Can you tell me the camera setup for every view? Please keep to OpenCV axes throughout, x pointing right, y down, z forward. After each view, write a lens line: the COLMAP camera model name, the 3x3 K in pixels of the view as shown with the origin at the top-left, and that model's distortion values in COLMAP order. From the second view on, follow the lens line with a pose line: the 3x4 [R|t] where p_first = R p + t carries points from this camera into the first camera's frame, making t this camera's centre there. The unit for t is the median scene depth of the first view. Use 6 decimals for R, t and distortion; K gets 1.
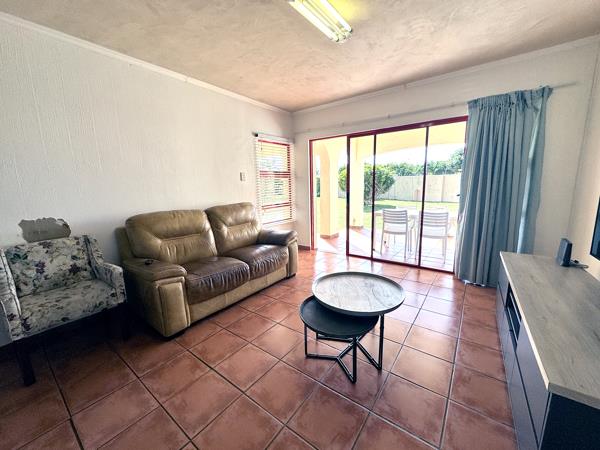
lens RADIAL K [[240.1, 0, 300.0], [0, 240.1, 225.0], [0, 0, 1]] dist [-0.000634, -0.000083]
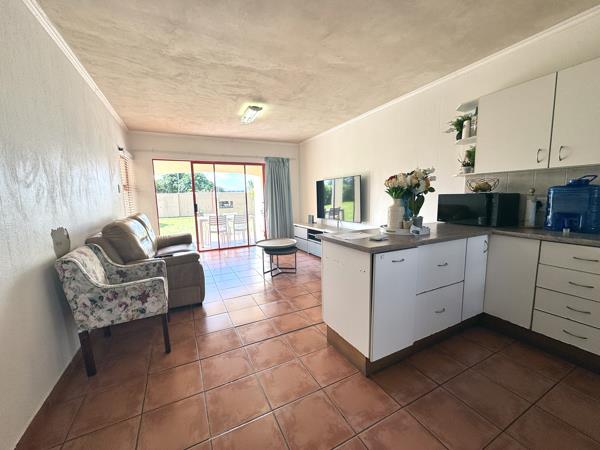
lens RADIAL K [[240.1, 0, 300.0], [0, 240.1, 225.0], [0, 0, 1]] dist [-0.000634, -0.000083]
pose [[0.442111, -0.096118, 0.891796, -0.957177], [0.165770, 0.985870, 0.024076, 0.056342], [-0.881509, 0.137189, 0.451797, -0.111558]]
